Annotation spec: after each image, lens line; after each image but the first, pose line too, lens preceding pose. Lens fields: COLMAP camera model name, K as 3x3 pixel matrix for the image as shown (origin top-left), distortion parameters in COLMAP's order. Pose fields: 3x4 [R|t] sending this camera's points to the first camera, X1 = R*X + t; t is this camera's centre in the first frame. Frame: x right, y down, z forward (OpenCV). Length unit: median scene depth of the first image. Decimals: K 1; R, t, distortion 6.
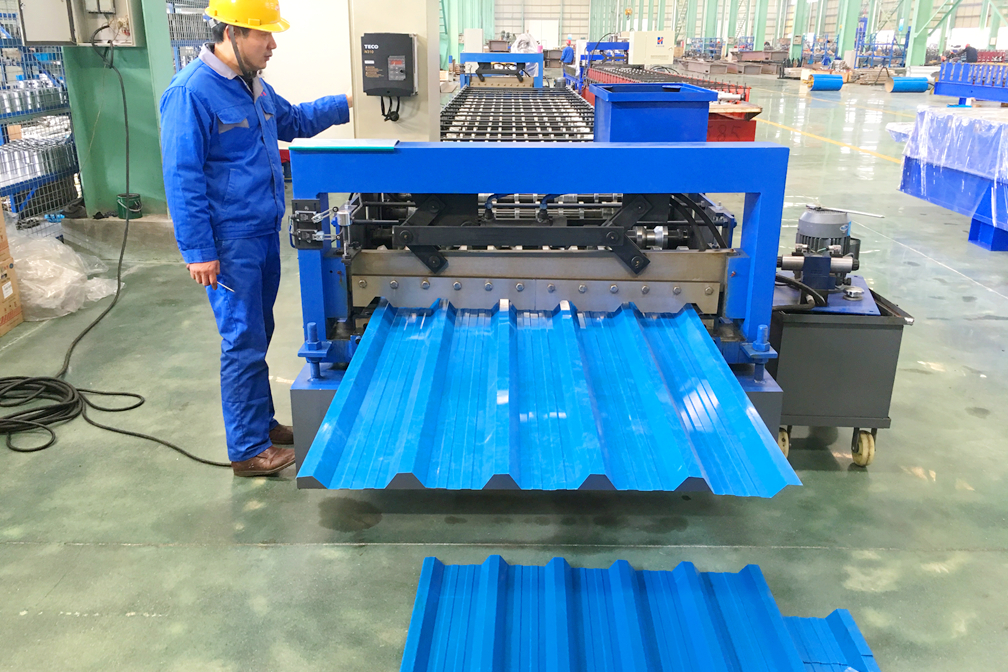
lens RADIAL K [[868.9, 0, 503.4], [0, 868.9, 332.8], [0, 0, 1]] dist [0.030315, -0.019755]
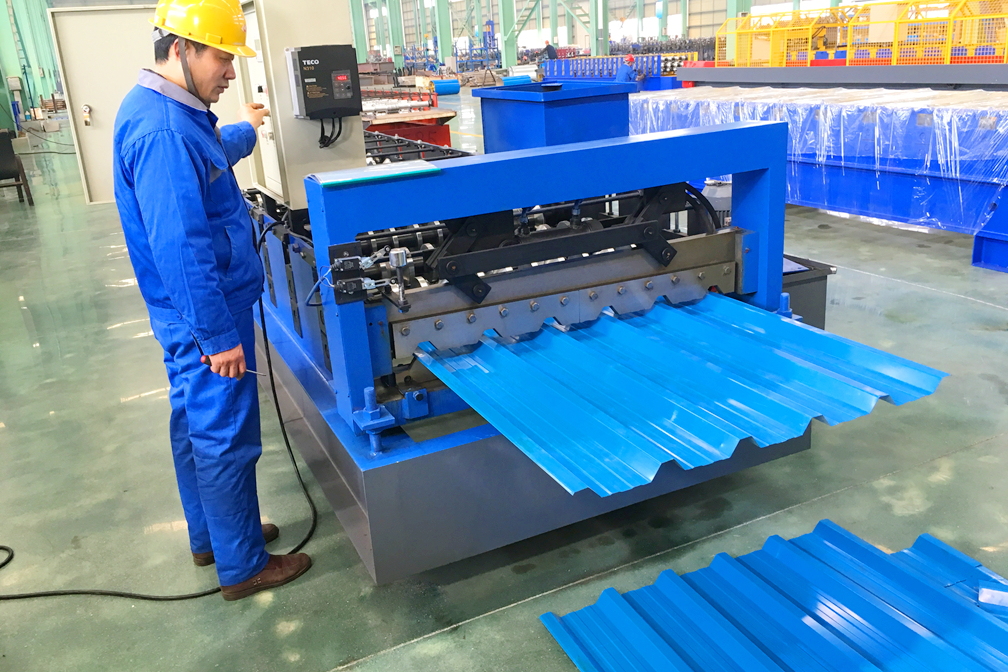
lens RADIAL K [[868.9, 0, 505.9], [0, 868.9, 339.2], [0, 0, 1]] dist [0.030315, -0.019755]
pose [[0.897750, -0.202070, 0.391423, -0.369357], [0.206532, 0.977943, 0.031167, -0.049834], [-0.389088, 0.052861, 0.919683, 0.153734]]
